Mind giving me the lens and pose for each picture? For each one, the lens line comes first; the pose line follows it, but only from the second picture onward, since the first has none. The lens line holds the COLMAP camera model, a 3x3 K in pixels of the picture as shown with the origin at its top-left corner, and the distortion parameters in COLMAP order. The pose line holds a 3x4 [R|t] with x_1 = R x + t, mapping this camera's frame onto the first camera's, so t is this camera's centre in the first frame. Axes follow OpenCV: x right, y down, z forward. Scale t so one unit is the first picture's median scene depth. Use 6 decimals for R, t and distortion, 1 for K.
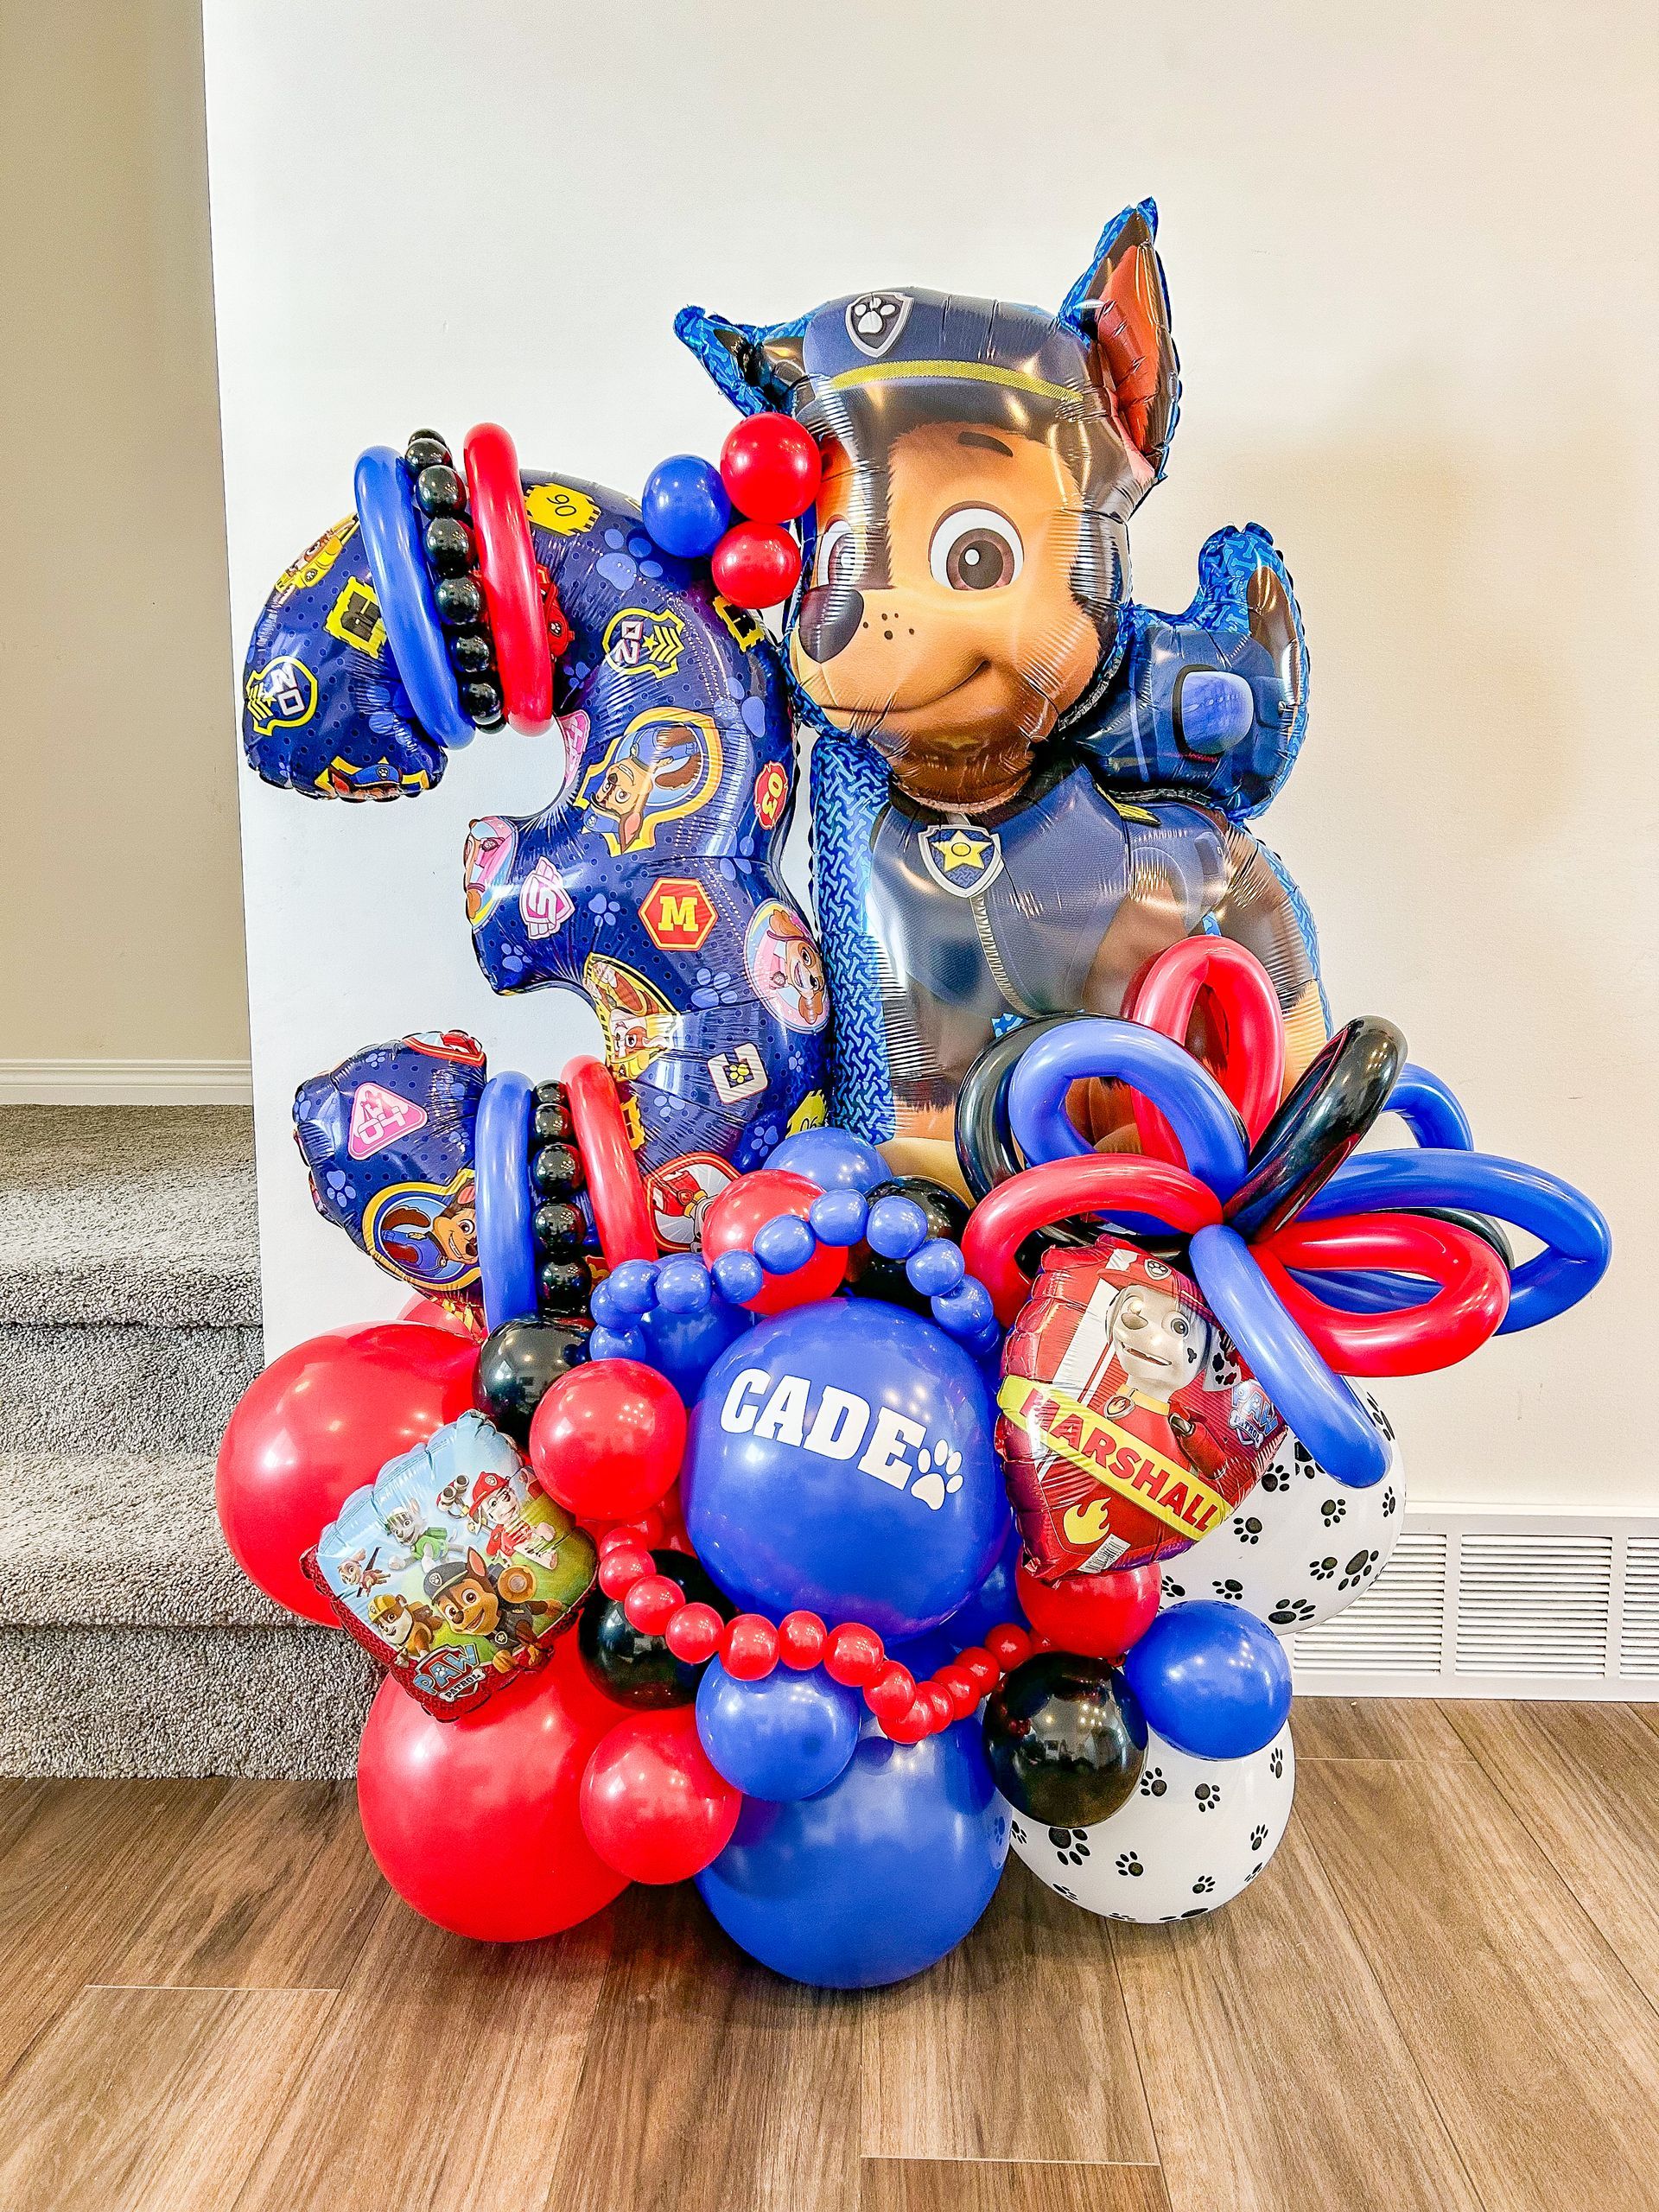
lens RADIAL K [[1673.1, 0, 822.8], [0, 1673.1, 1122.9], [0, 0, 1]] dist [0.063644, -0.056186]
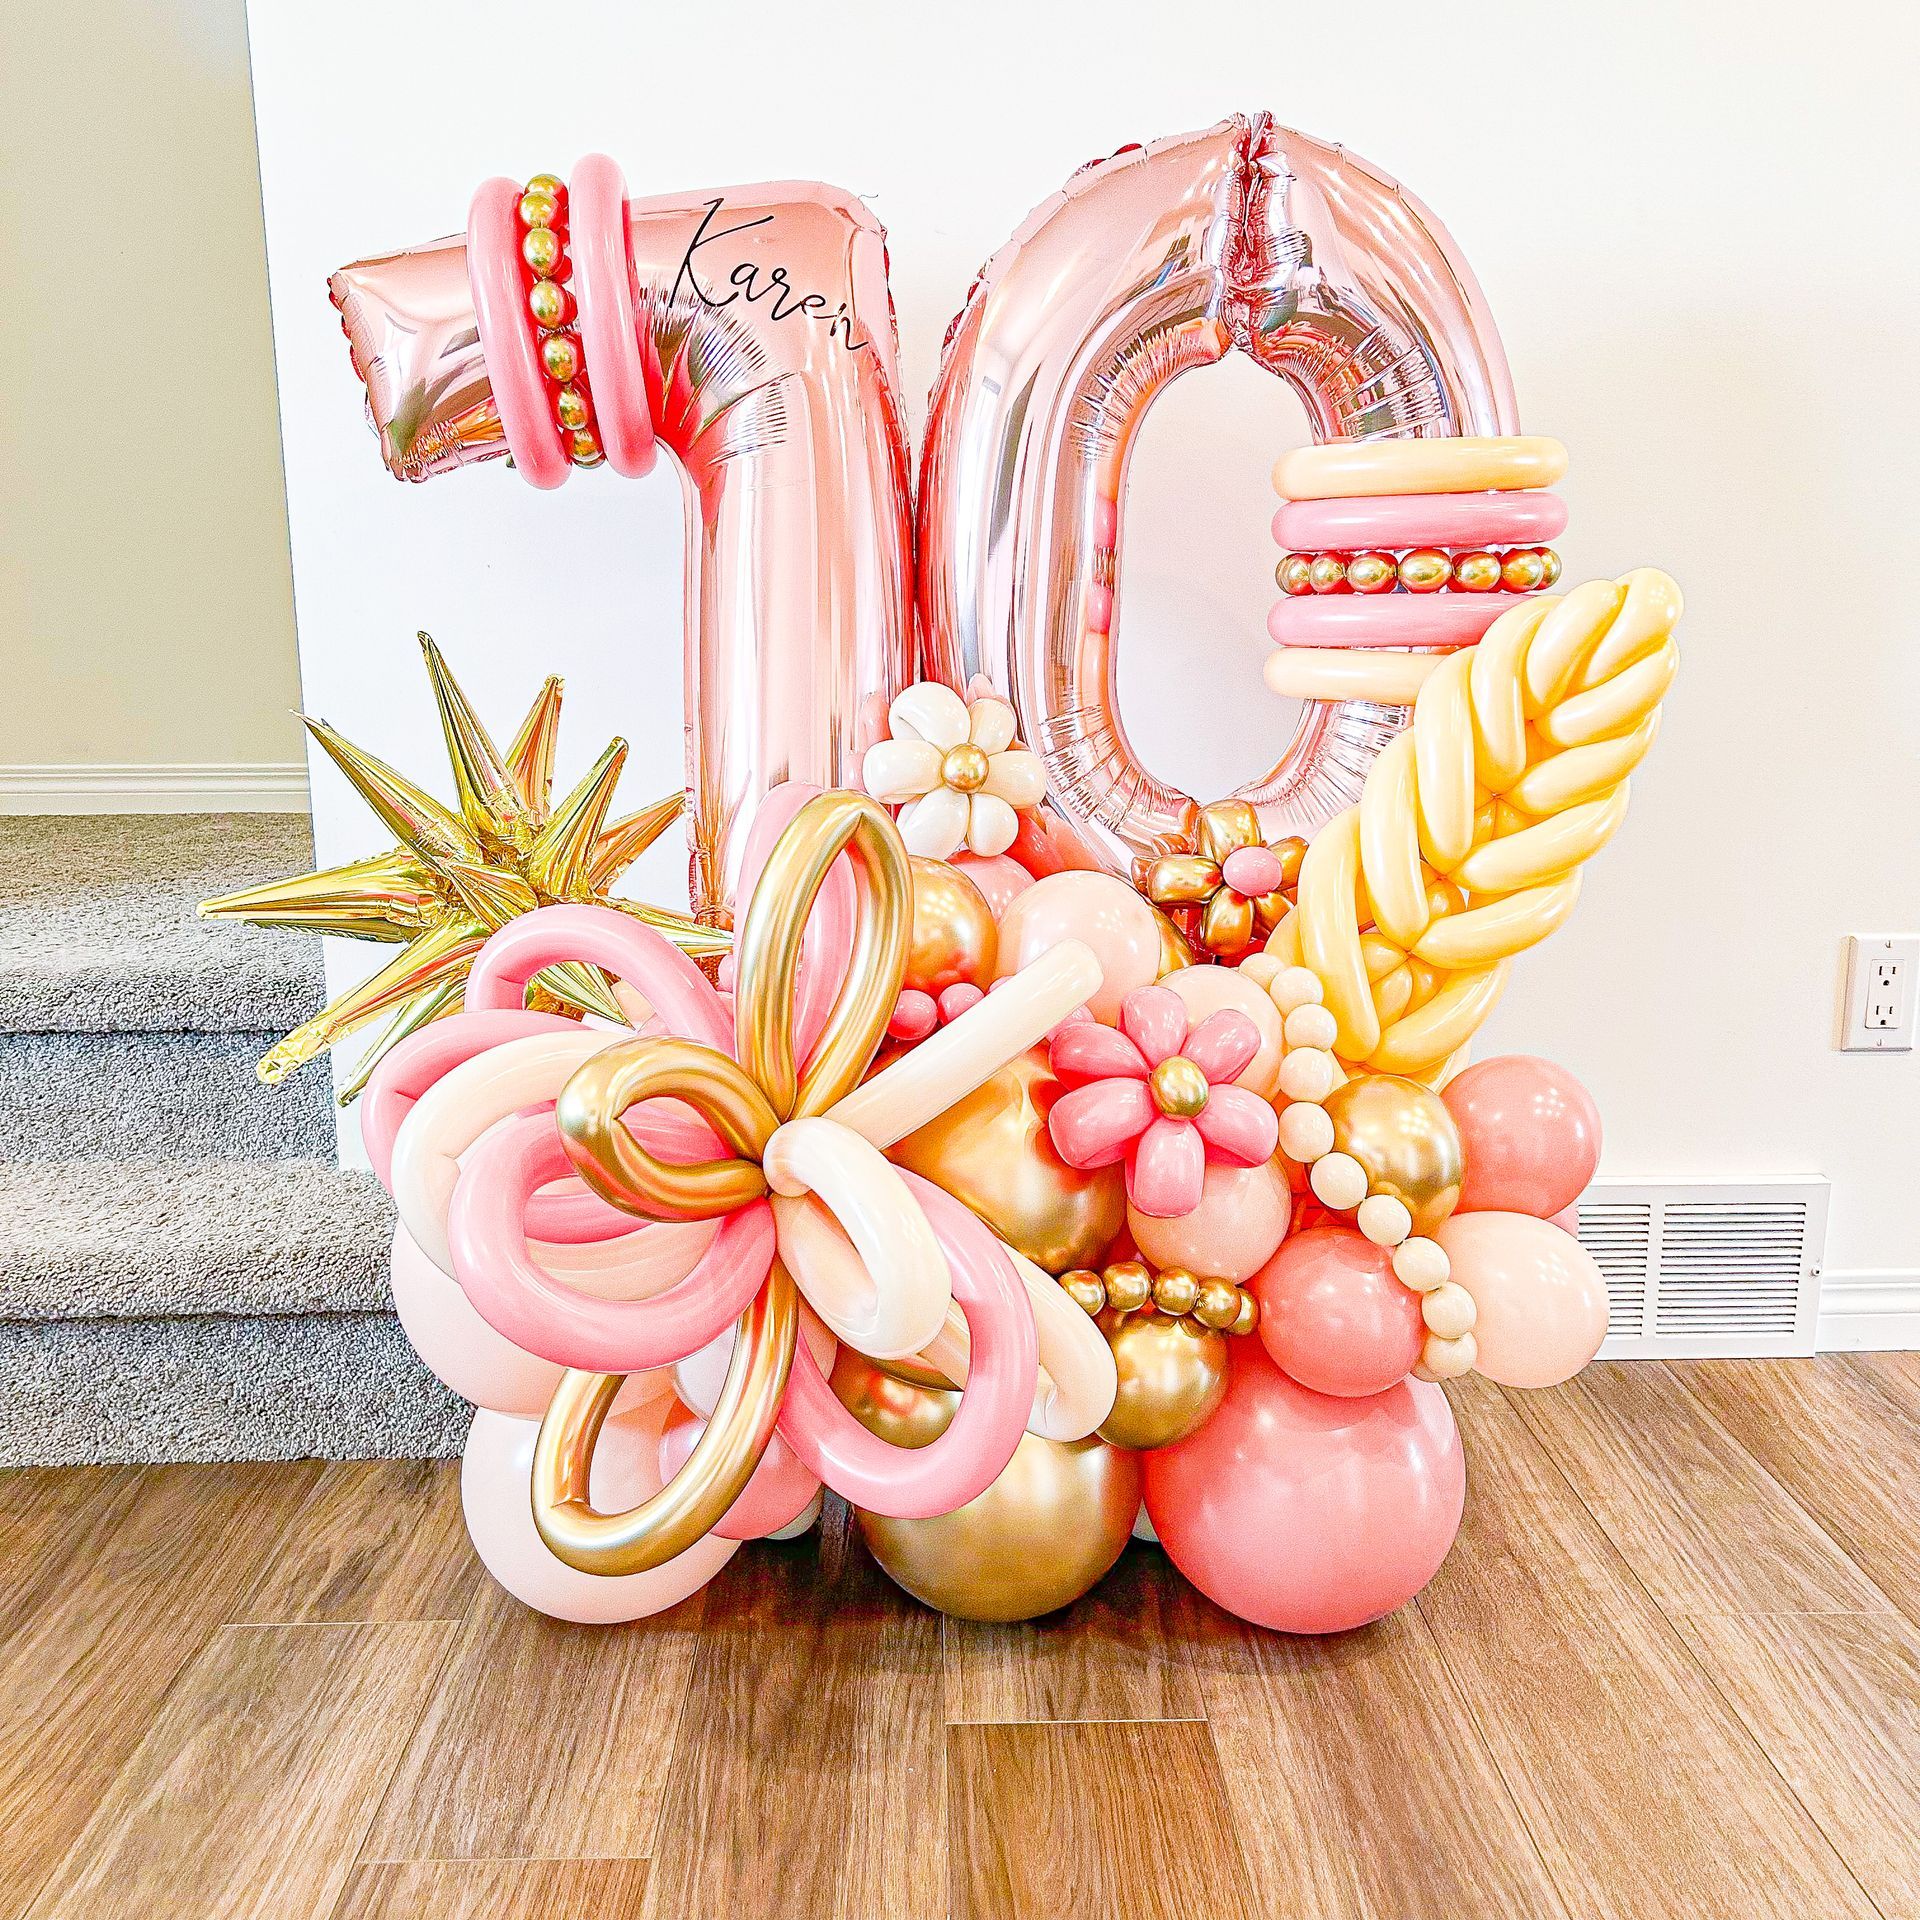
lens RADIAL K [[1935.0, 0, 970.0], [0, 1935.0, 974.9], [0, 0, 1]] dist [0.041218, 0.000000]
pose [[0.998454, -0.017912, 0.052627, -0.018100], [0.014008, 0.997187, 0.073636, 0.012638], [-0.053798, -0.072785, 0.995896, -0.221867]]
